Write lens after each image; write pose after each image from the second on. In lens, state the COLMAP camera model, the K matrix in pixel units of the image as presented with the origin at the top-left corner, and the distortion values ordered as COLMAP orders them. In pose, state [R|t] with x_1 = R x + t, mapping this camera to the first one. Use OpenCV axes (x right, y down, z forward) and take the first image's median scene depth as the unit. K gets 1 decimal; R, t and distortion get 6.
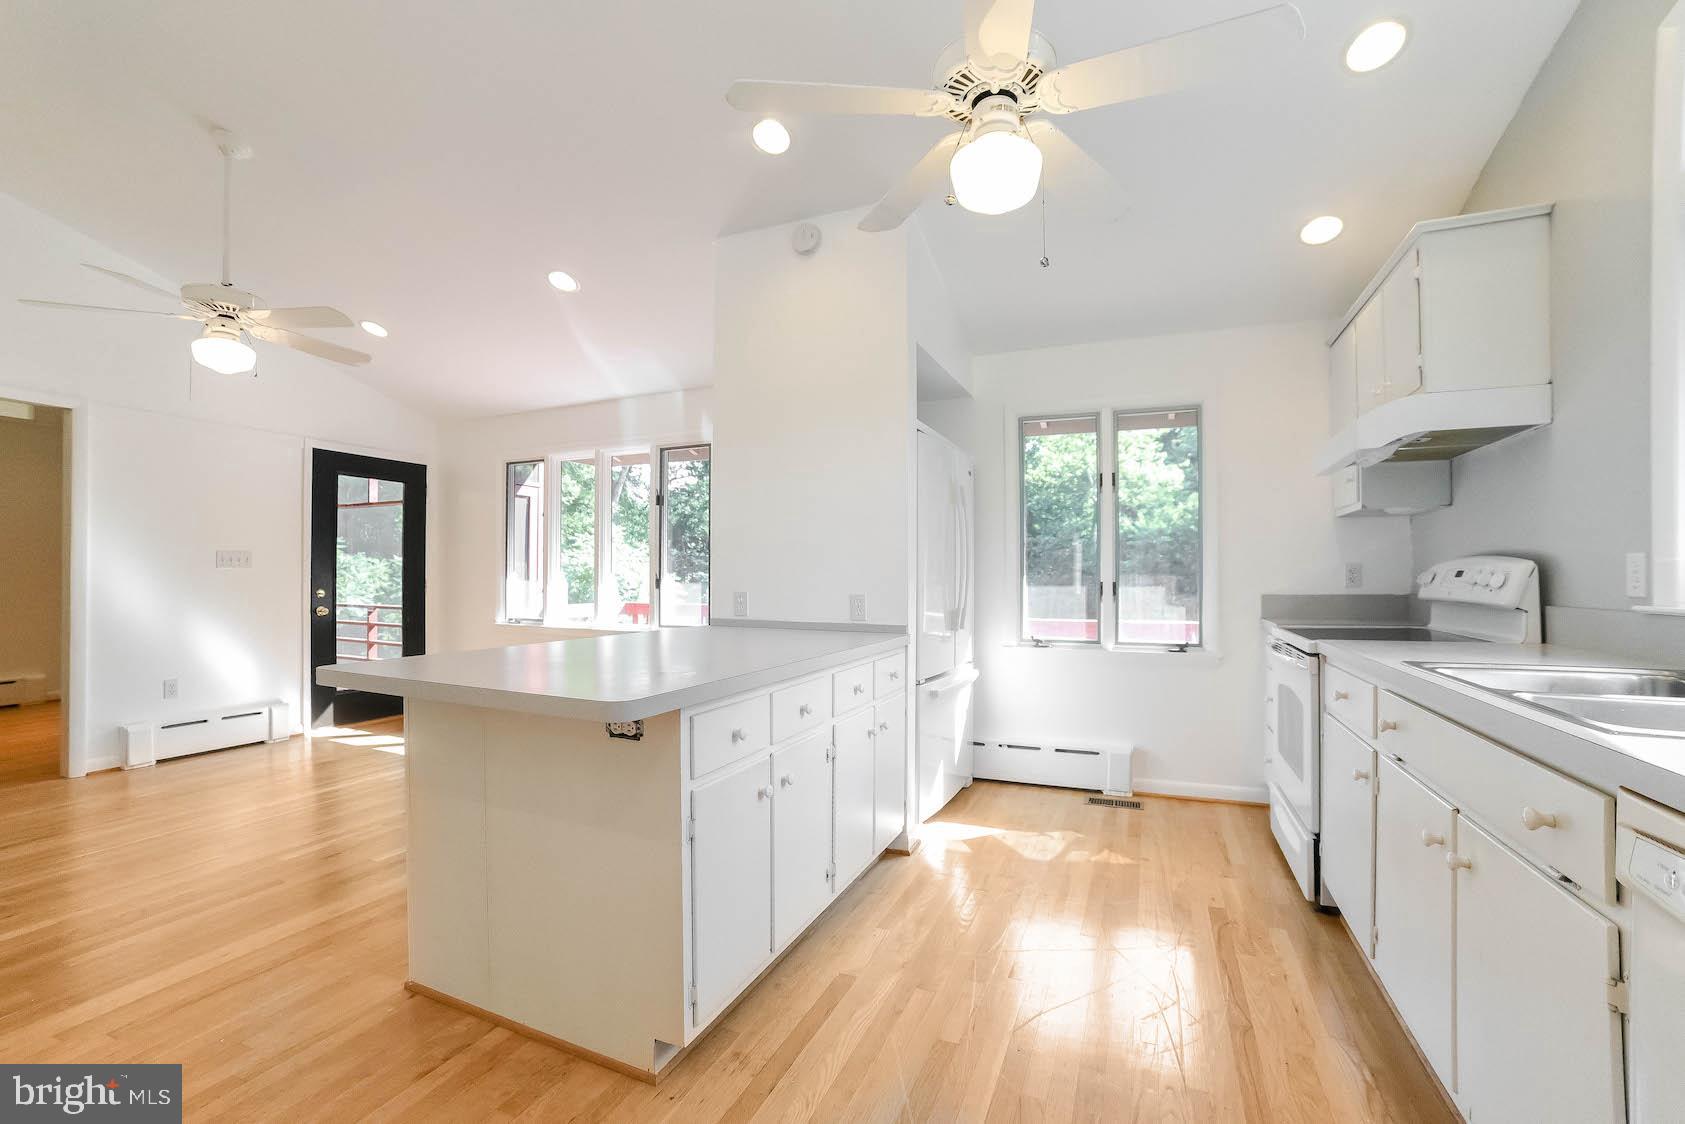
lens RADIAL K [[715.6, 0, 842.0], [0, 715.6, 568.7], [0, 0, 1]] dist [-0.099914, 0.034119]
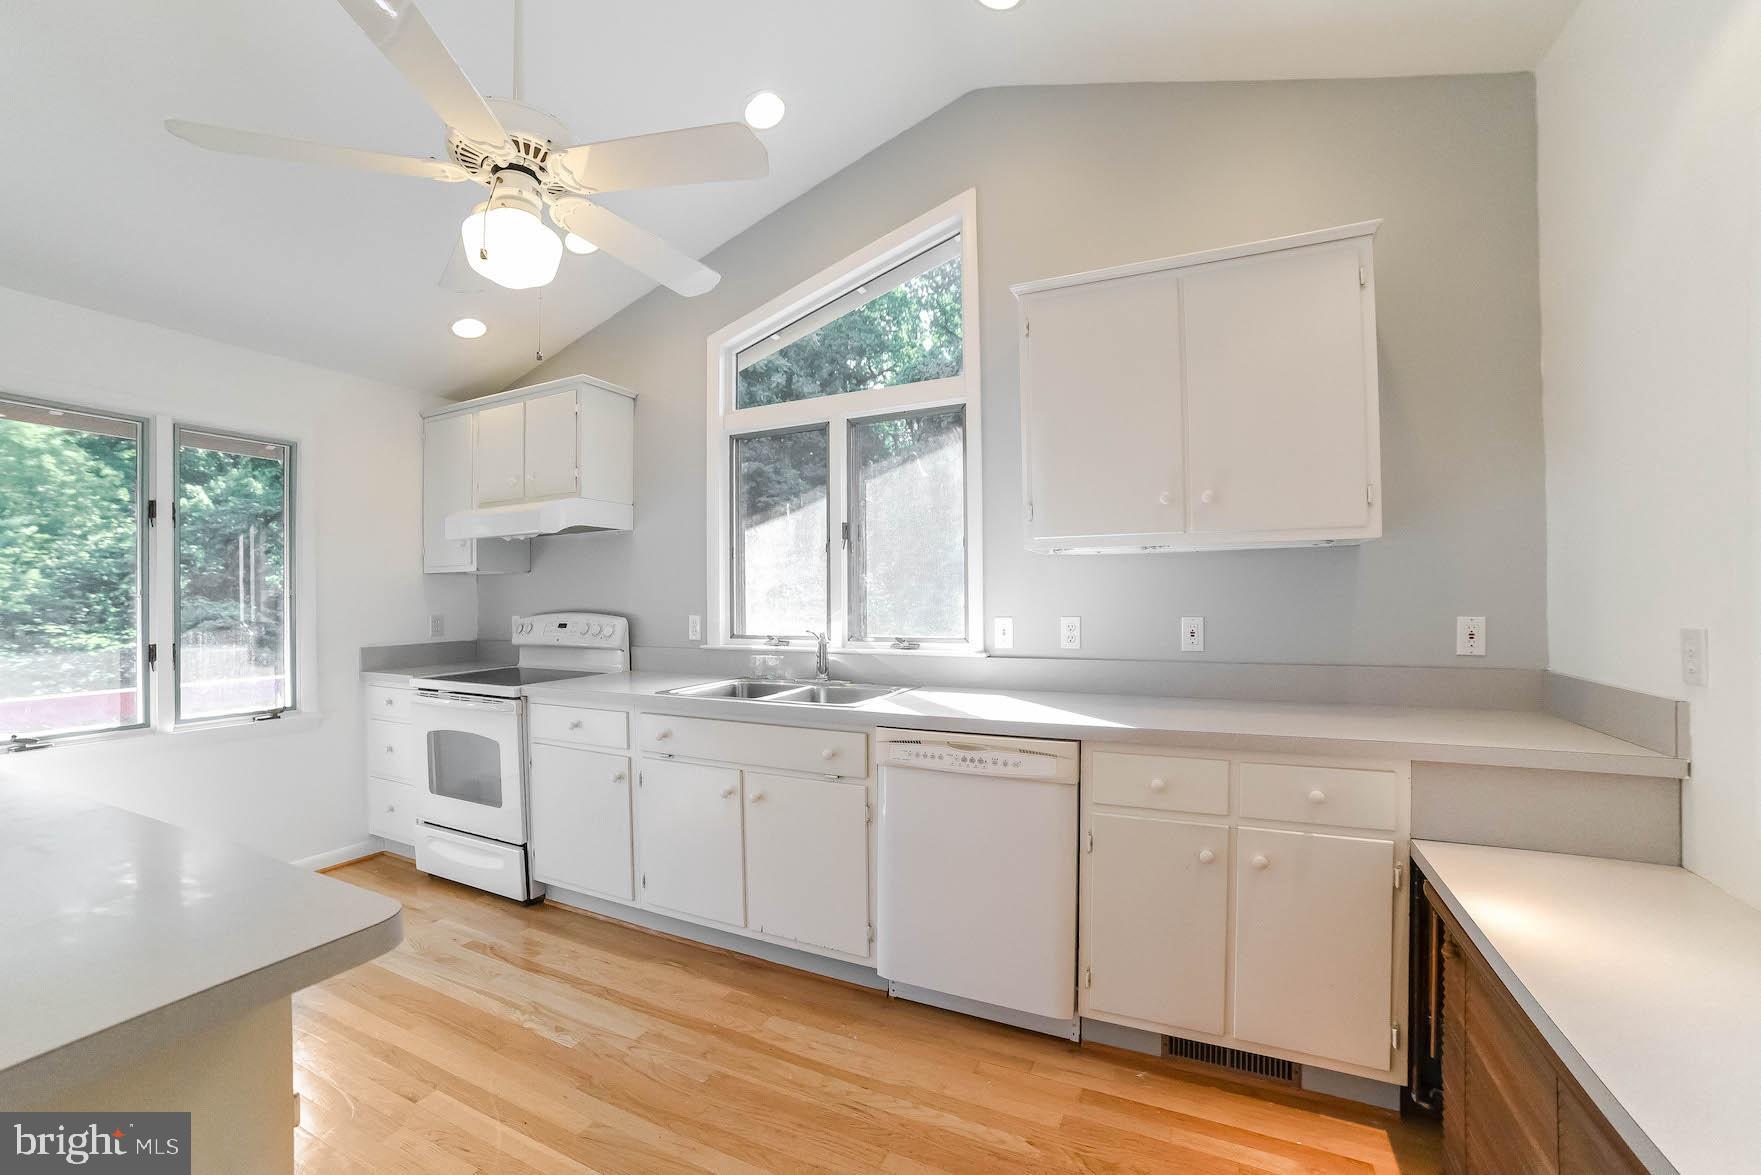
lens RADIAL K [[703.3, 0, 880.0], [0, 703.3, 597.6], [0, 0, 1]] dist [-0.099349, 0.037996]
pose [[0.047864, 0.002209, 0.998851, -0.424151], [-0.001389, 0.999997, -0.002145, -0.044495], [-0.998853, -0.001285, 0.047867, 0.260417]]
